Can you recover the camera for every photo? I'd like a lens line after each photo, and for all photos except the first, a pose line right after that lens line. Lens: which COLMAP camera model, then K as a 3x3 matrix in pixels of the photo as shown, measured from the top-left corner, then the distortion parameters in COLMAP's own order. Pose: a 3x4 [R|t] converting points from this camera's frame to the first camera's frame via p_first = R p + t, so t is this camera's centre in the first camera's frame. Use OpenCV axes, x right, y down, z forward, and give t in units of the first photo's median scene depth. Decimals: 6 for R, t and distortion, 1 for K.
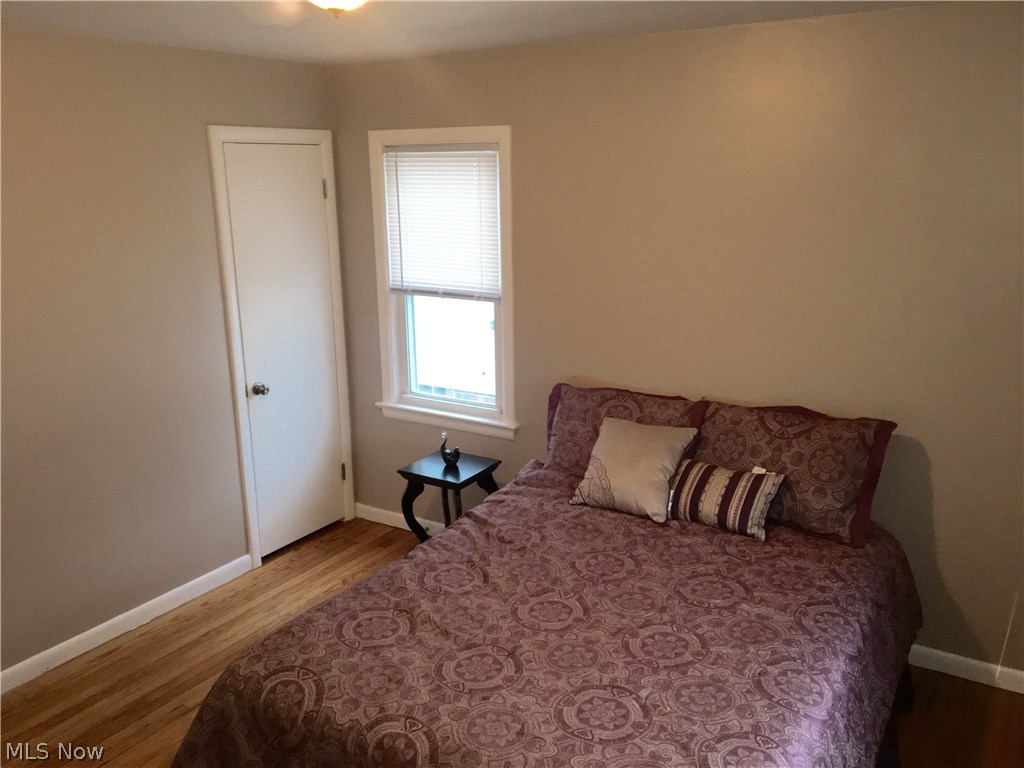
lens RADIAL K [[872.9, 0, 512.8], [0, 872.9, 381.4], [0, 0, 1]] dist [0.074795, 0.001923]
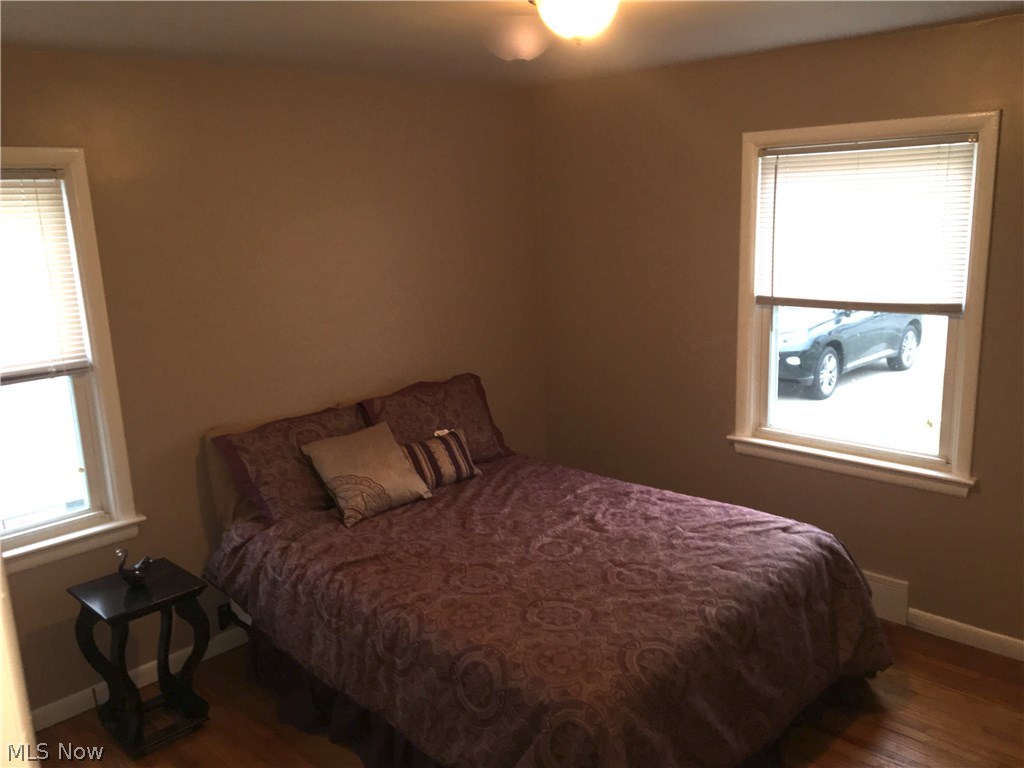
lens RADIAL K [[854.6, 0, 514.6], [0, 854.6, 383.9], [0, 0, 1]] dist [0.072028, -0.117974]
pose [[0.210524, -0.199819, 0.956949, -0.920893], [0.275079, 0.951444, 0.138153, -0.113259], [-0.938089, 0.234152, 0.255268, 0.621497]]
